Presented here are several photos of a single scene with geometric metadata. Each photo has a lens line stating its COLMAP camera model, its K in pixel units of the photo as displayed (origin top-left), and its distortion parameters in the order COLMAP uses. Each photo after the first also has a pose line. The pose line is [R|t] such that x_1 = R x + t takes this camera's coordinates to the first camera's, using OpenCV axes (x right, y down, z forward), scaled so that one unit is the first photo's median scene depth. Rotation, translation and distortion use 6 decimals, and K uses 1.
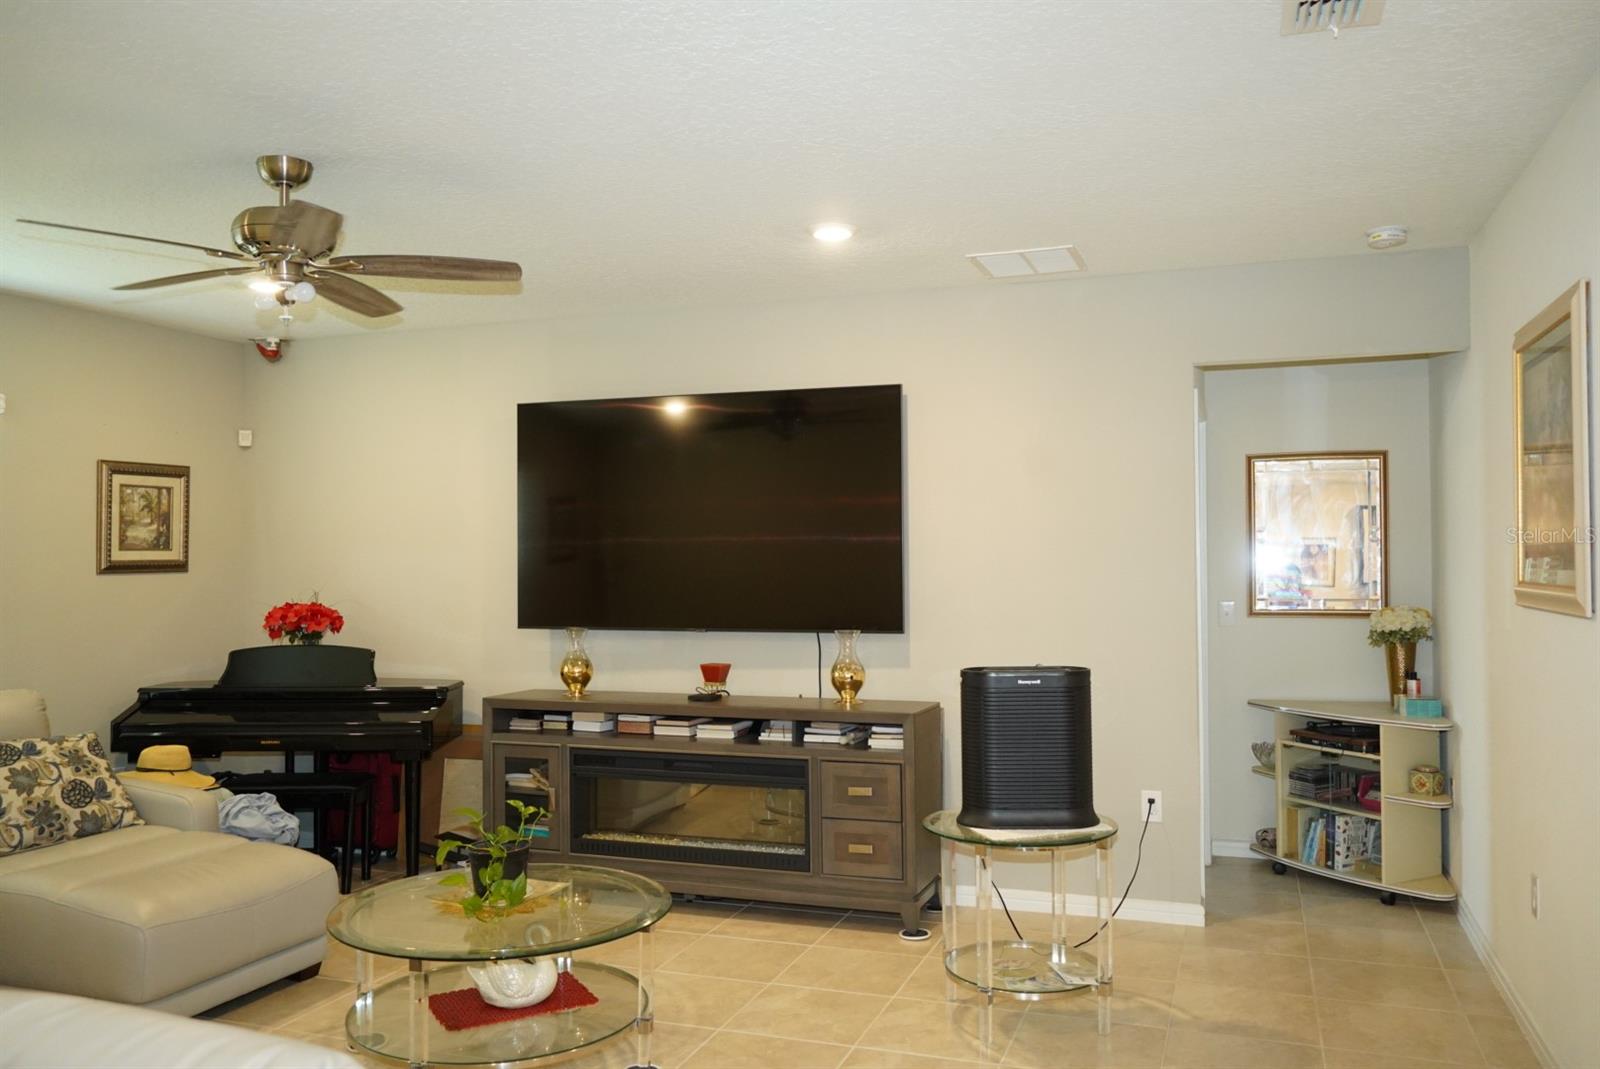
lens RADIAL K [[1266.8, 0, 801.0], [0, 1266.8, 532.4], [0, 0, 1]] dist [-0.015333, 0.022061]
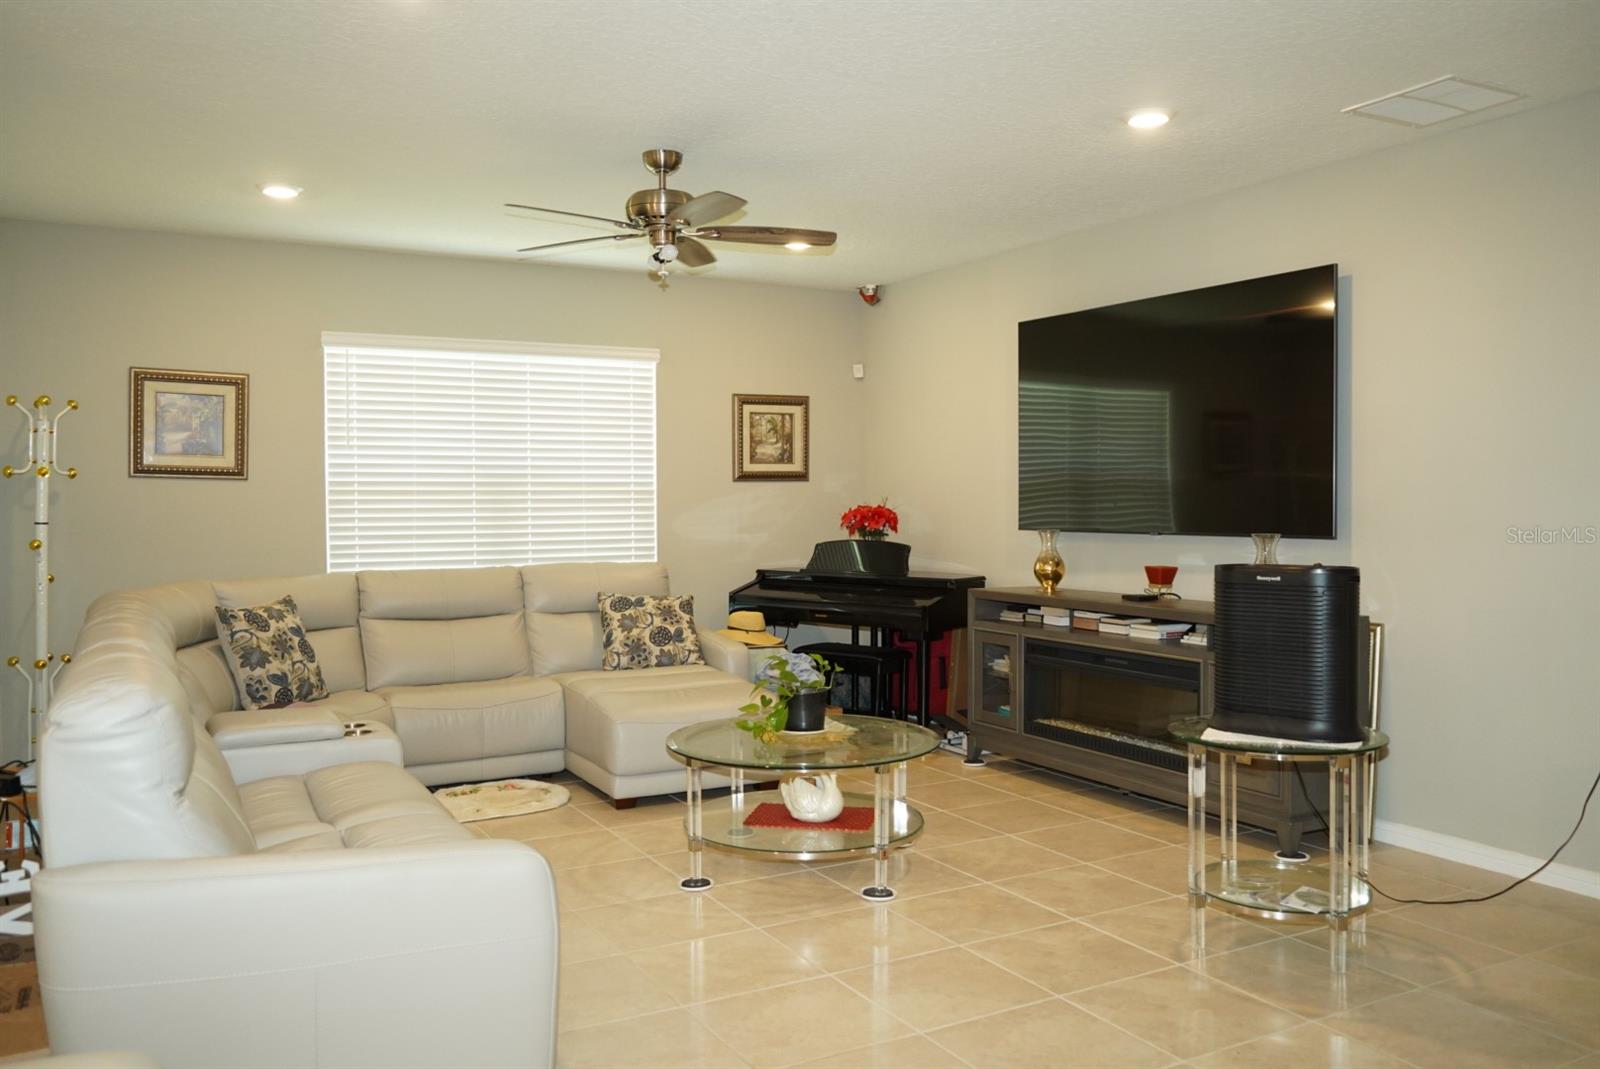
lens RADIAL K [[1266.8, 0, 796.2], [0, 1266.8, 534.1], [0, 0, 1]] dist [-0.015333, 0.022061]
pose [[0.747391, 0.021885, -0.664024, 0.374972], [0.013036, 0.998782, 0.047590, 0.026395], [0.664256, -0.044224, 0.746196, 0.060511]]
